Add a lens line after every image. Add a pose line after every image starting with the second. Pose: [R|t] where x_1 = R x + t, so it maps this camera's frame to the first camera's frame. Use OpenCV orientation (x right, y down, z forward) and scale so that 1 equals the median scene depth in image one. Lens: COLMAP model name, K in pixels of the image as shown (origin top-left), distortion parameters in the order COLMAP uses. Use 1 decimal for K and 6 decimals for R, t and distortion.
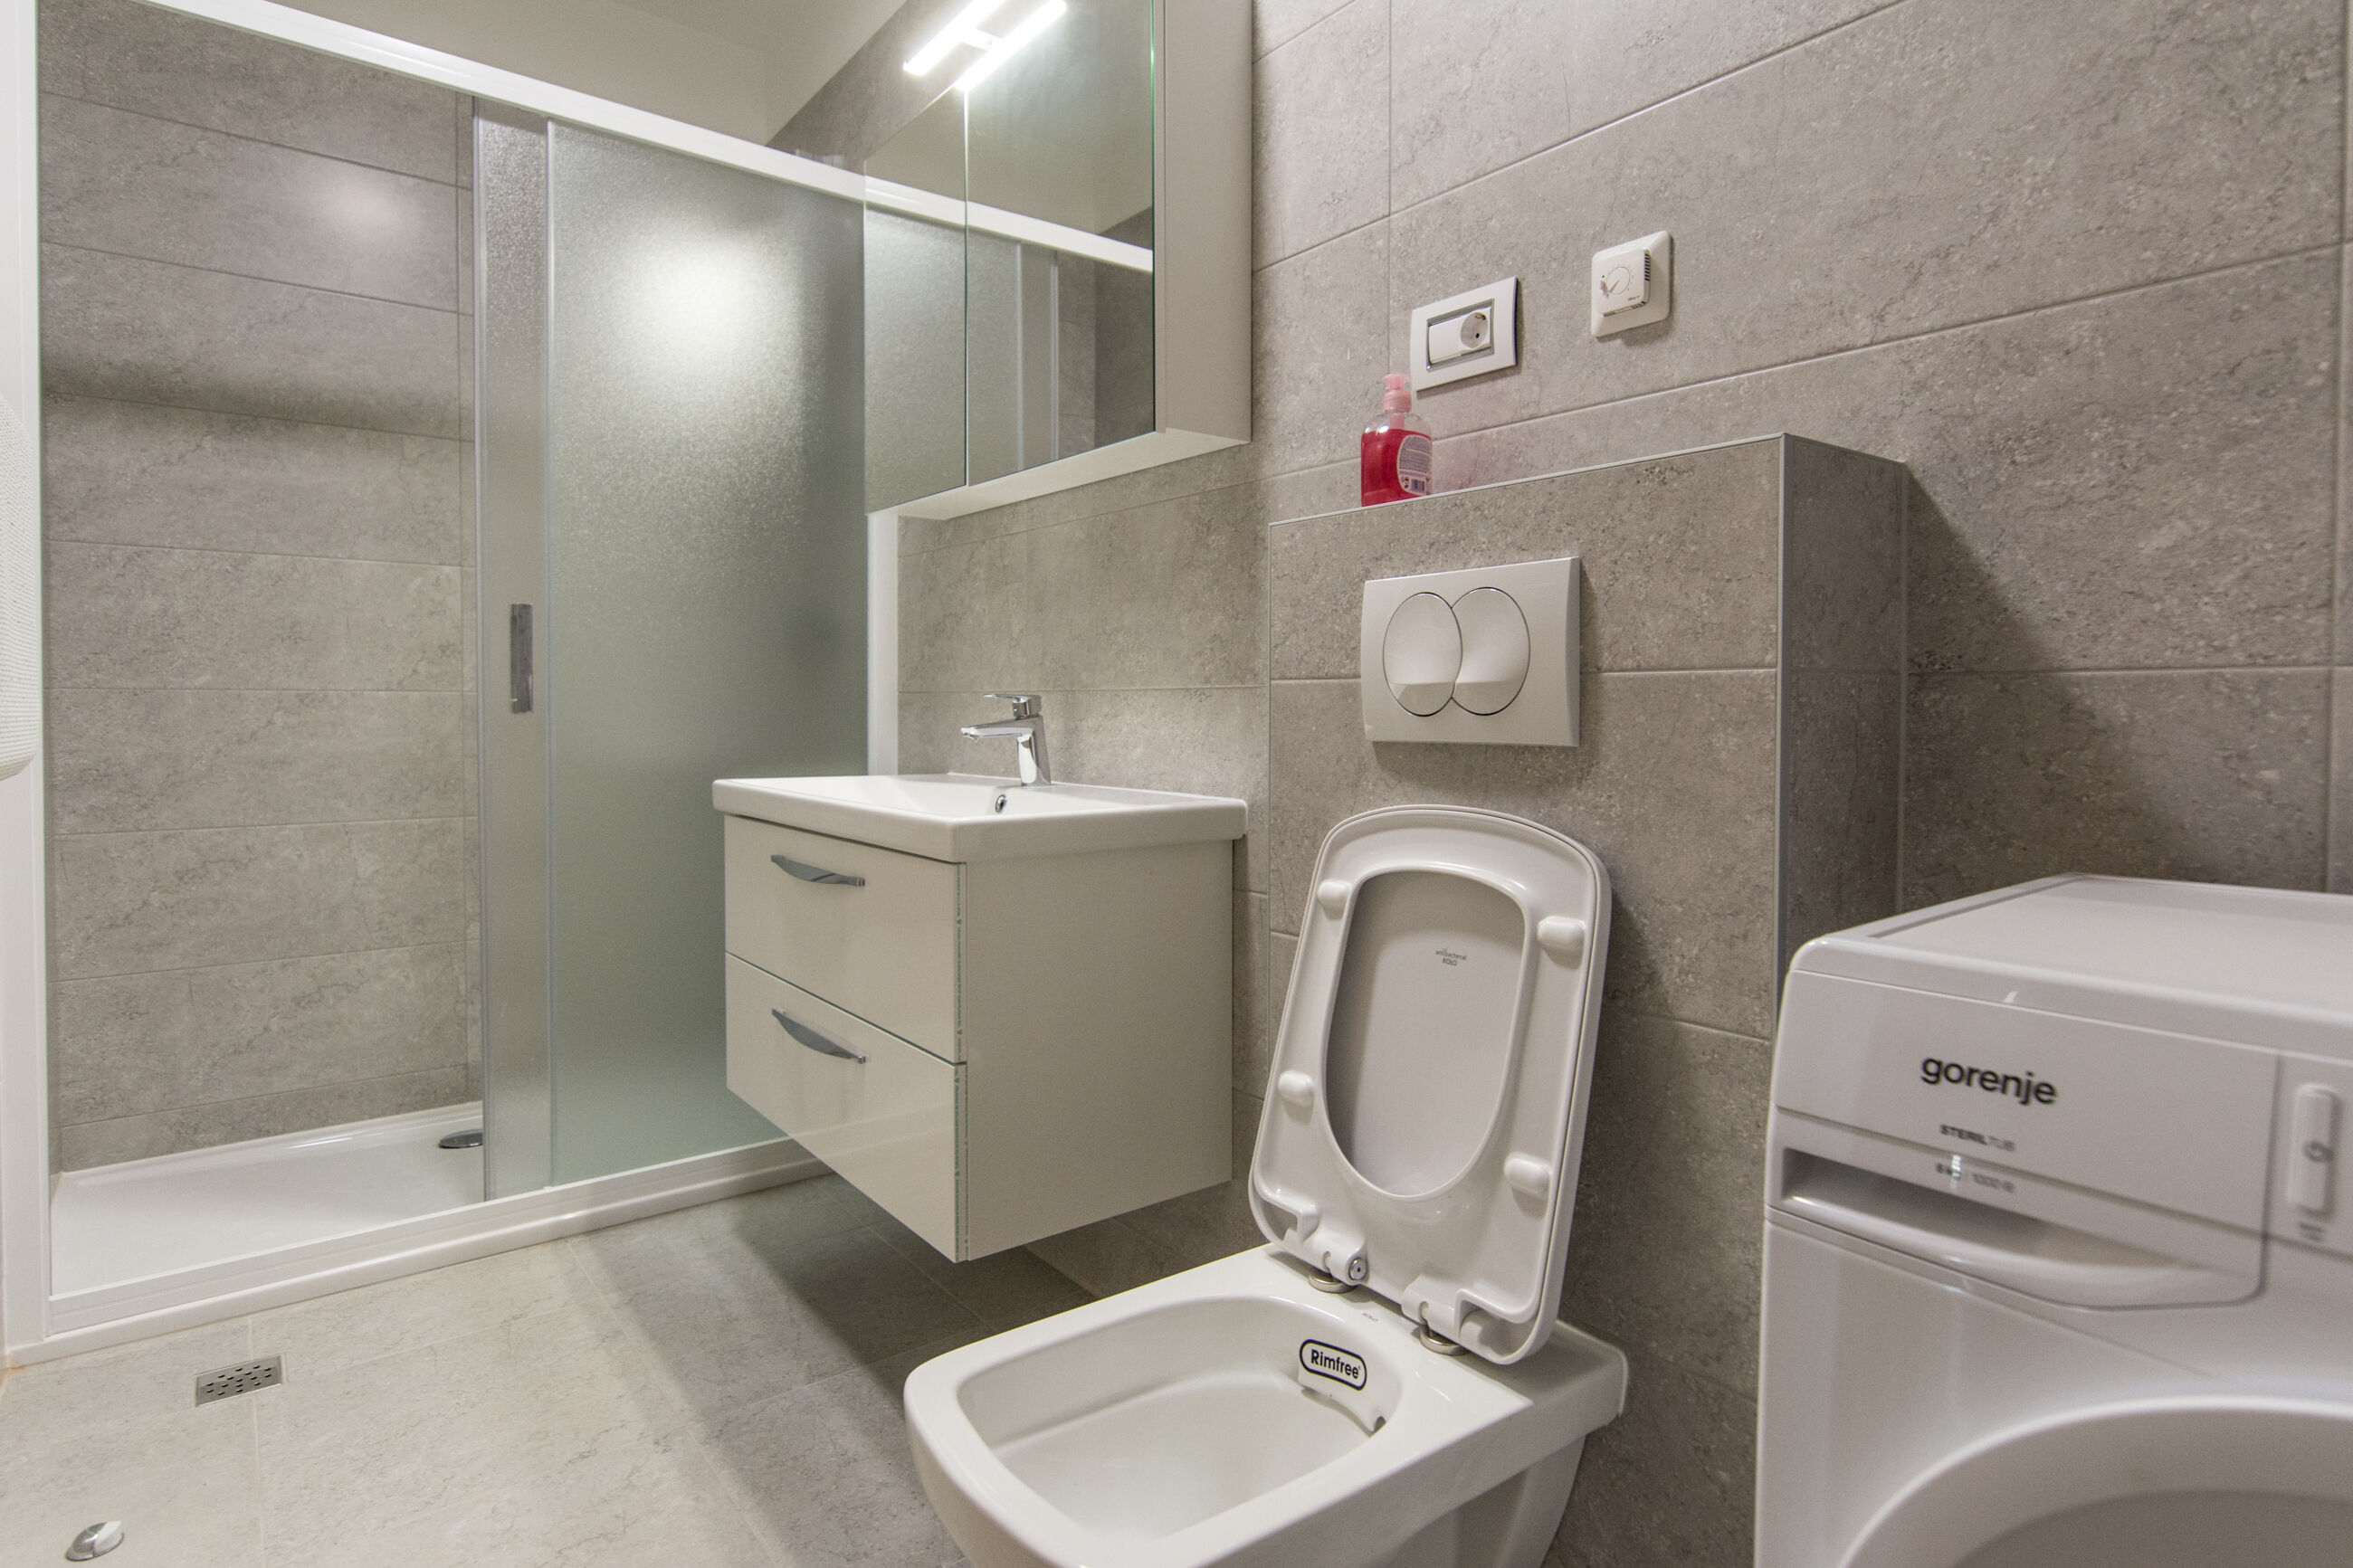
lens RADIAL K [[1235.8, 0, 1174.0], [0, 1235.8, 726.8], [0, 0, 1]] dist [0.003073, 0.000330]
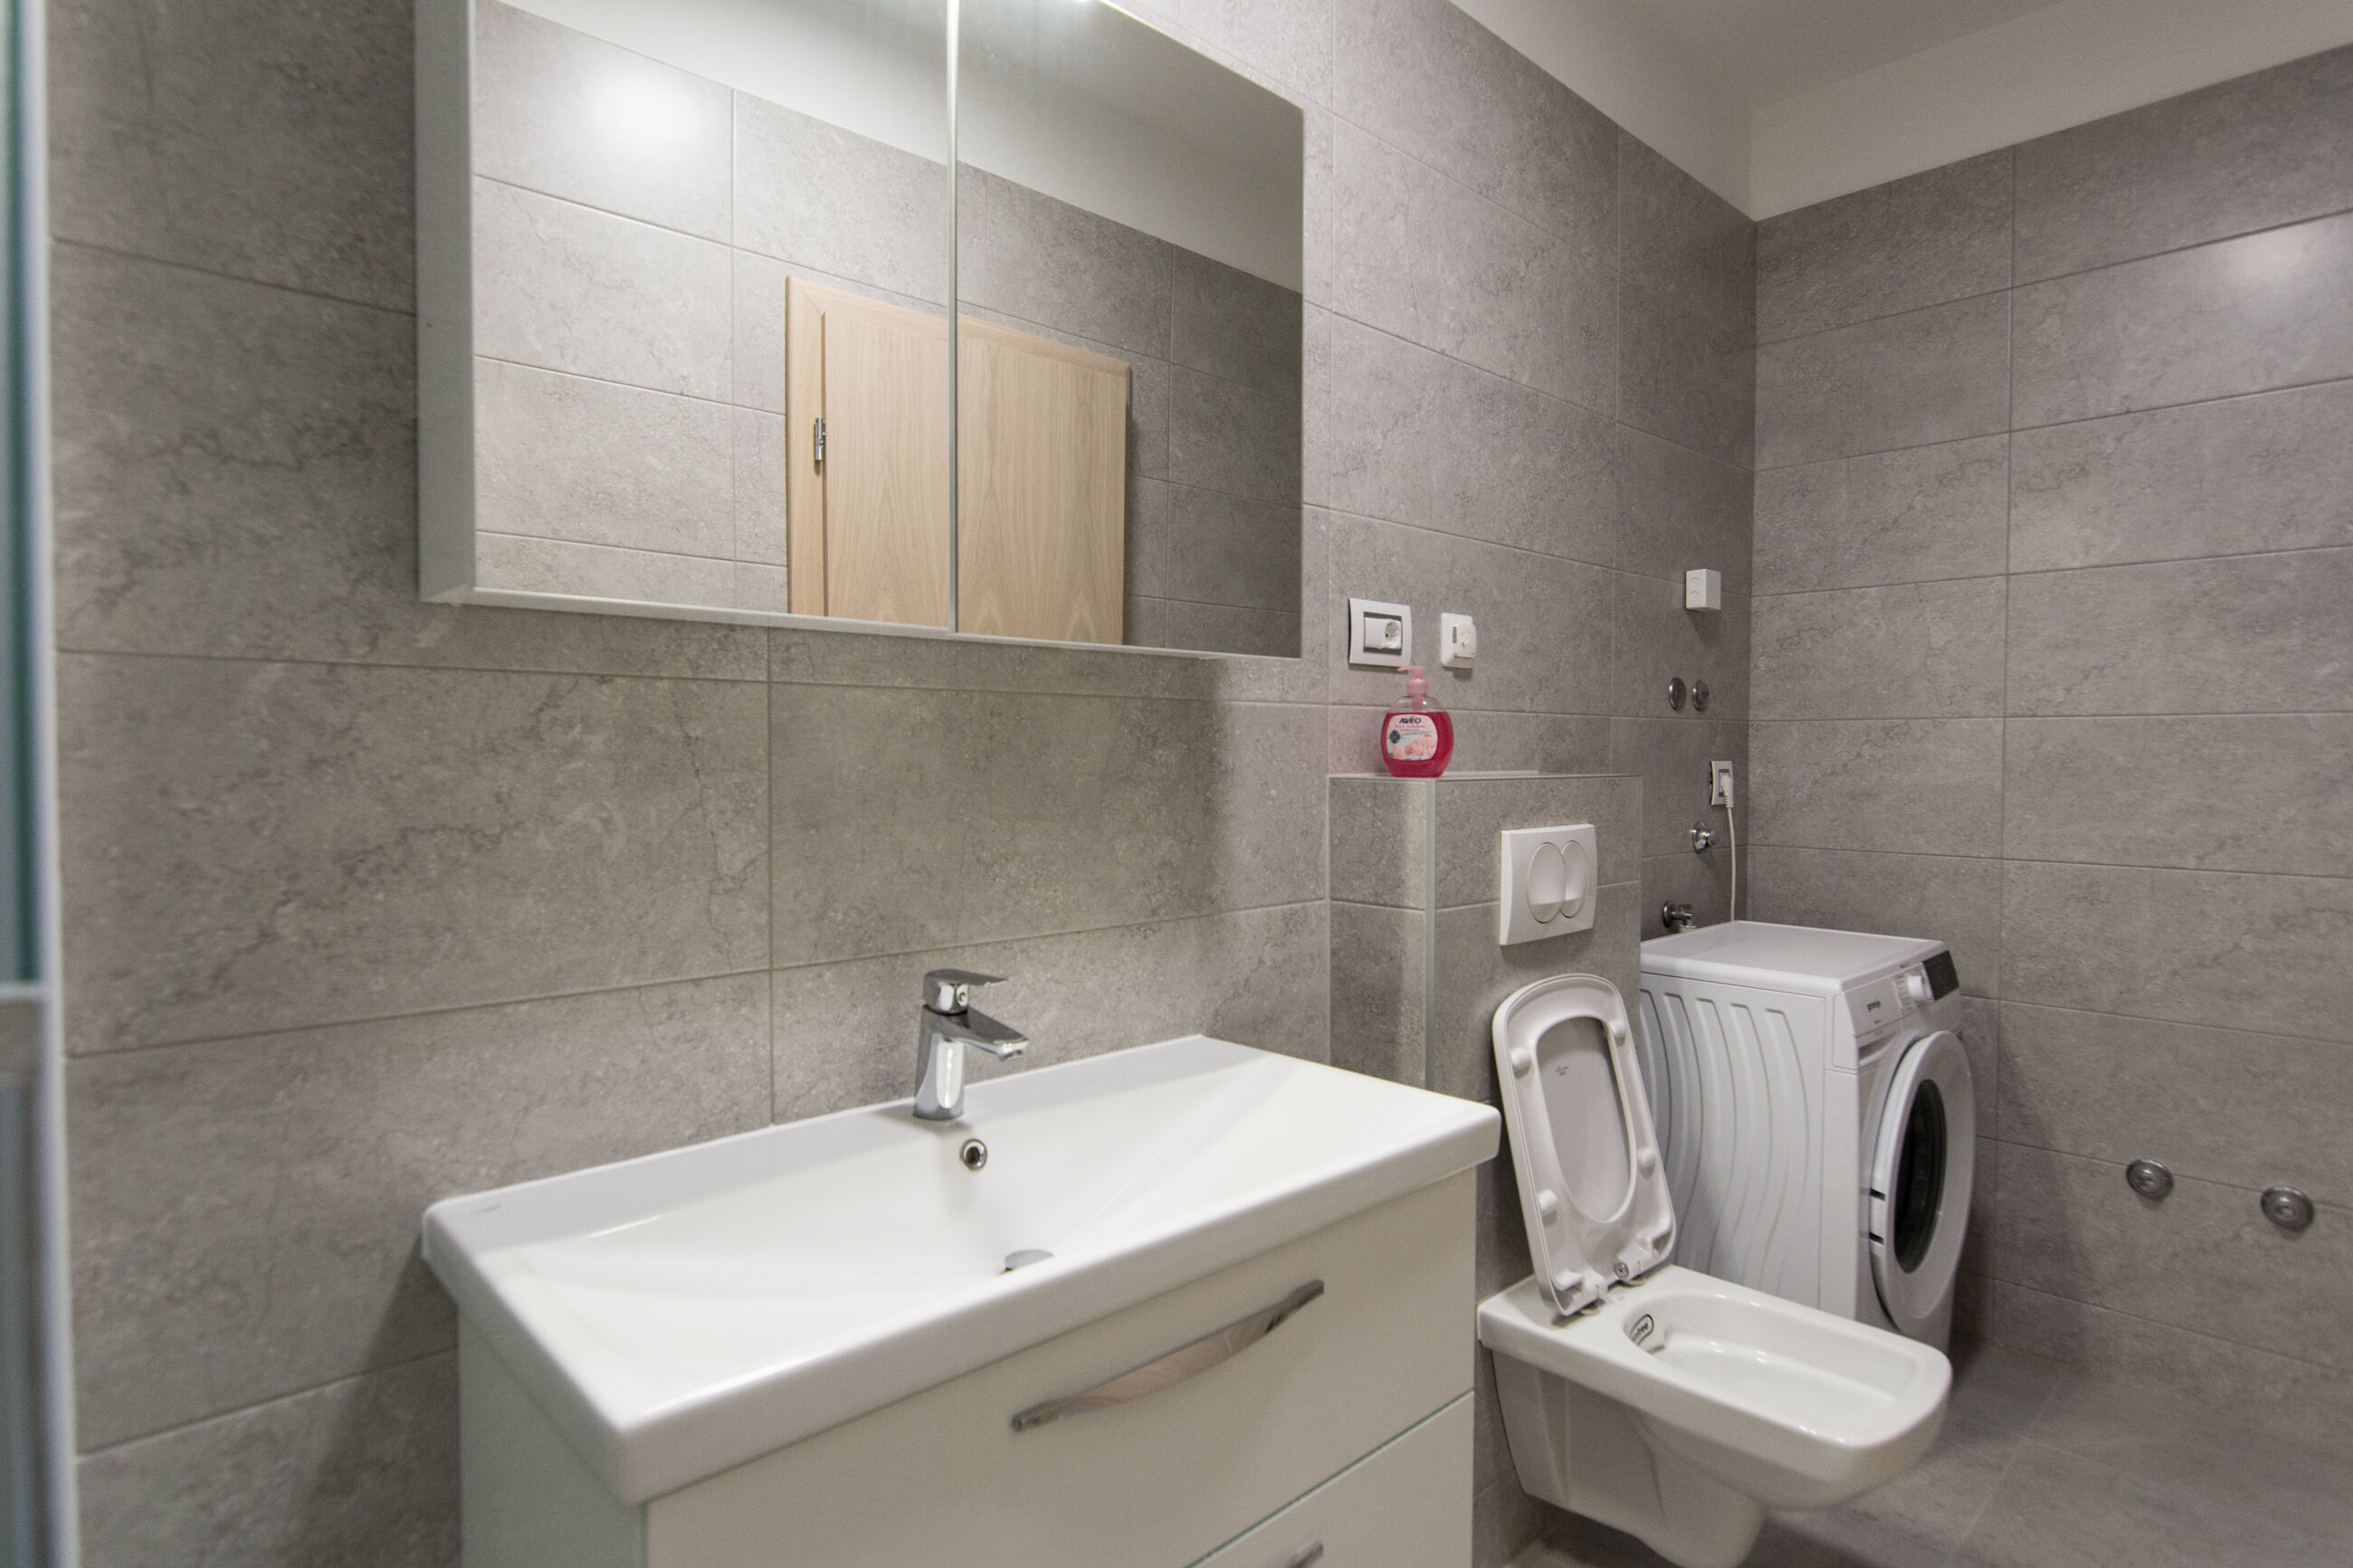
lens RADIAL K [[1212.3, 0, 1176.5], [0, 1212.3, 784.0], [0, 0, 1]] dist [0.001301, 0.000192]
pose [[-0.098319, -0.028775, 0.994739, -0.871336], [0.013623, 0.999449, 0.030258, -0.162727], [-0.995062, 0.016526, -0.097873, 1.117804]]
